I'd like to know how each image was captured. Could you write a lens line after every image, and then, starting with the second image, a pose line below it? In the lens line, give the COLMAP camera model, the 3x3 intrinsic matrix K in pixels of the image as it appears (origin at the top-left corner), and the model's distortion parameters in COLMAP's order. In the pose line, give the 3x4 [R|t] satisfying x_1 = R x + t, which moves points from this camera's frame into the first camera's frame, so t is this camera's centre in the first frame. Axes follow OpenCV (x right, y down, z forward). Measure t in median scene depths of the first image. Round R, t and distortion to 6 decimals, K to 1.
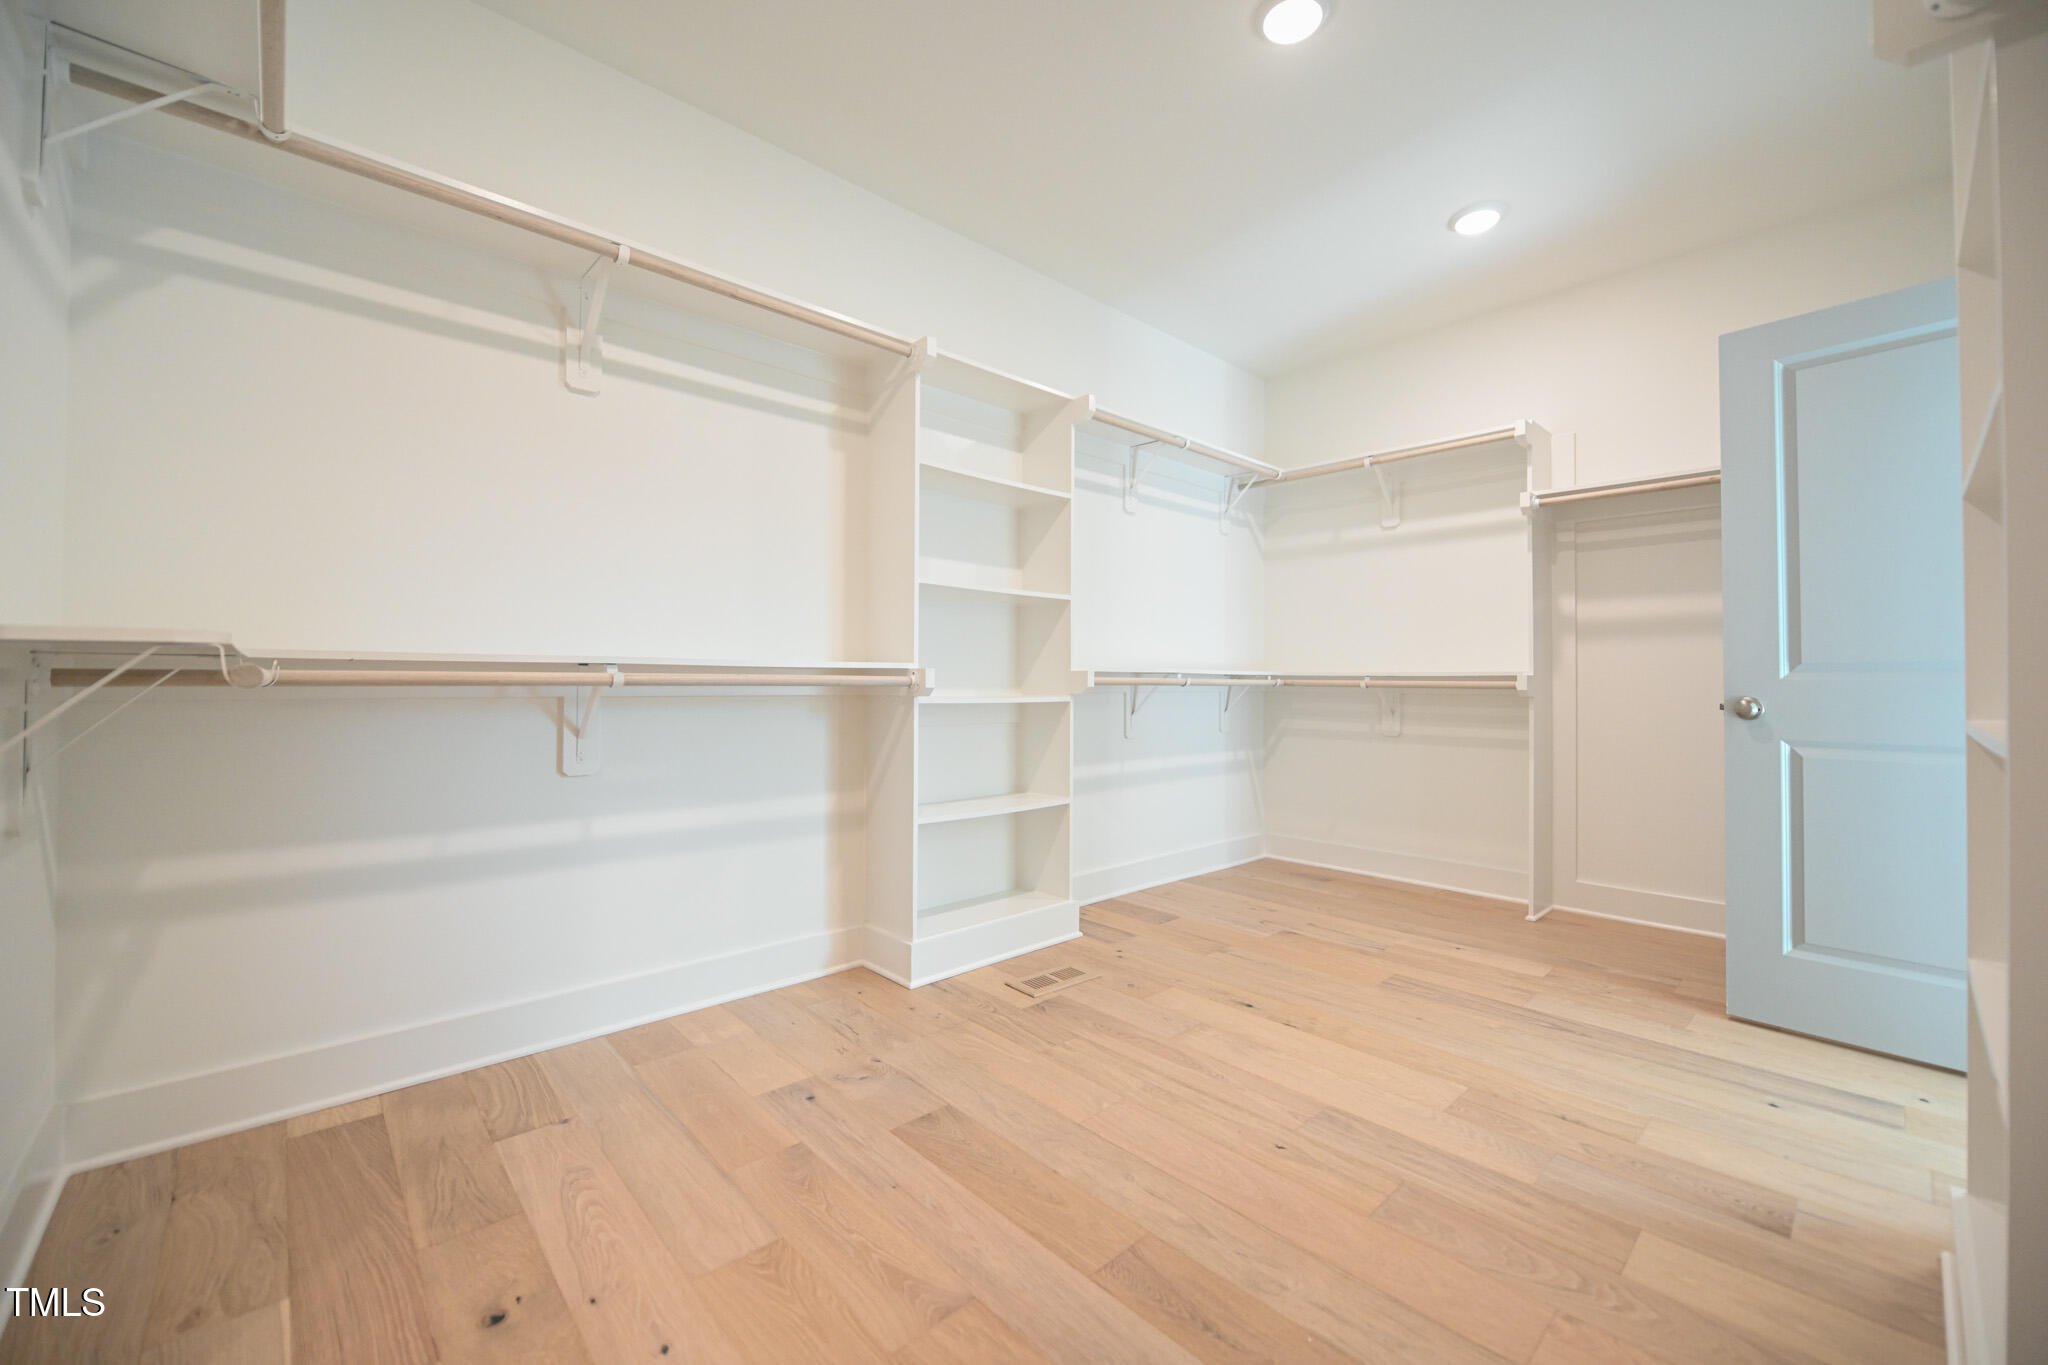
lens RADIAL K [[814.9, 0, 1027.3], [0, 814.9, 677.7], [0, 0, 1]] dist [-0.009253, 0.000240]
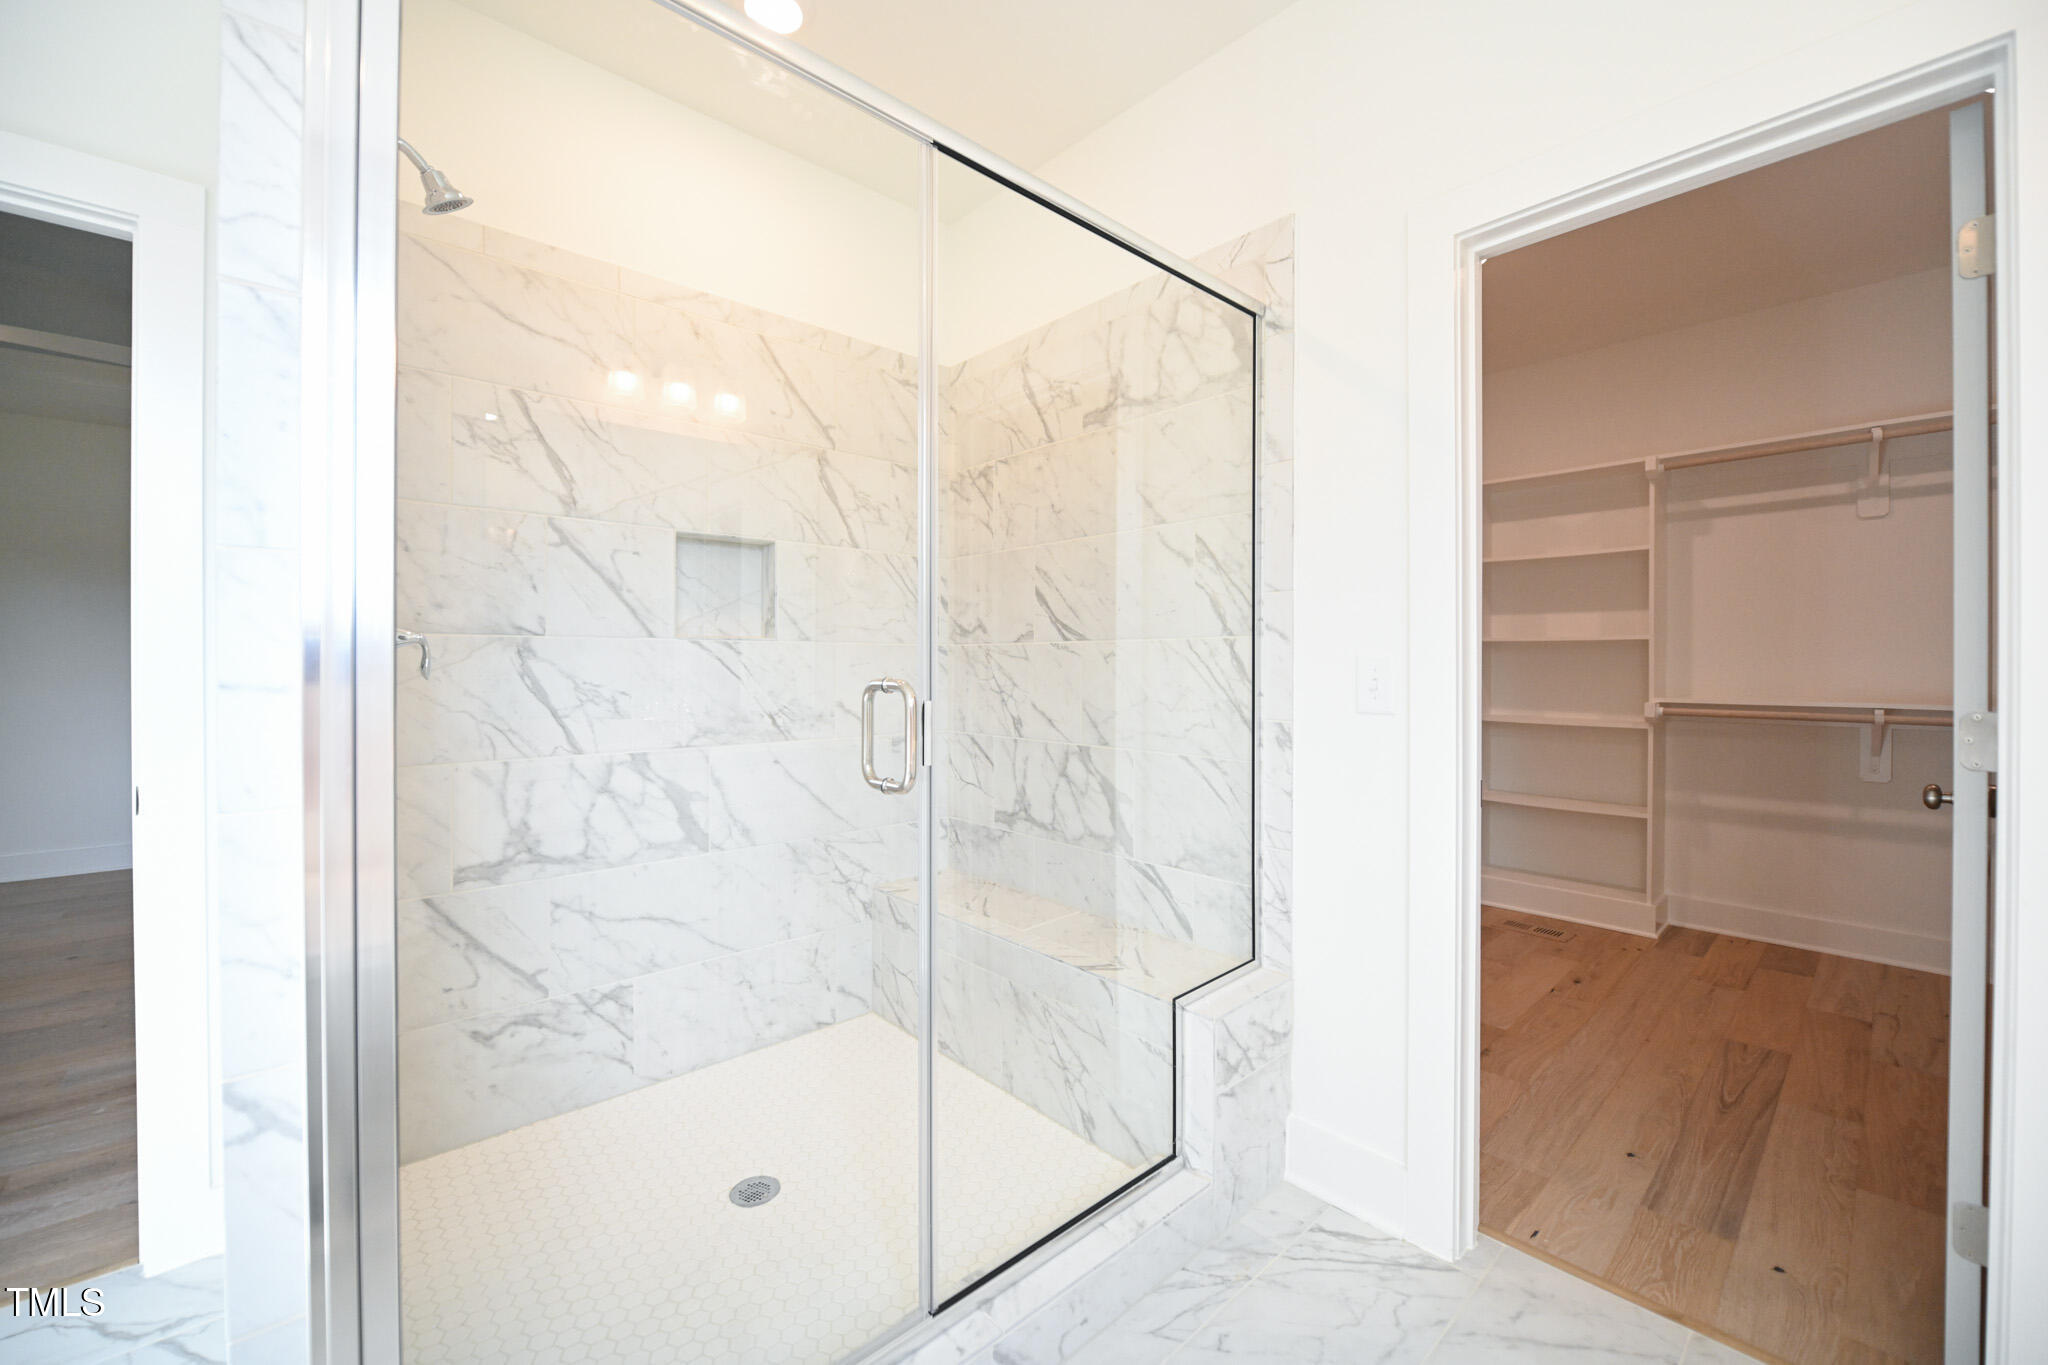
lens RADIAL K [[814.9, 0, 1020.4], [0, 814.9, 667.1], [0, 0, 1]] dist [-0.009253, 0.000240]
pose [[-0.008808, 0.001374, -0.999960, 1.351703], [0.001245, 0.999998, 0.001364, -0.067384], [0.999960, -0.001233, -0.008810, 0.154123]]
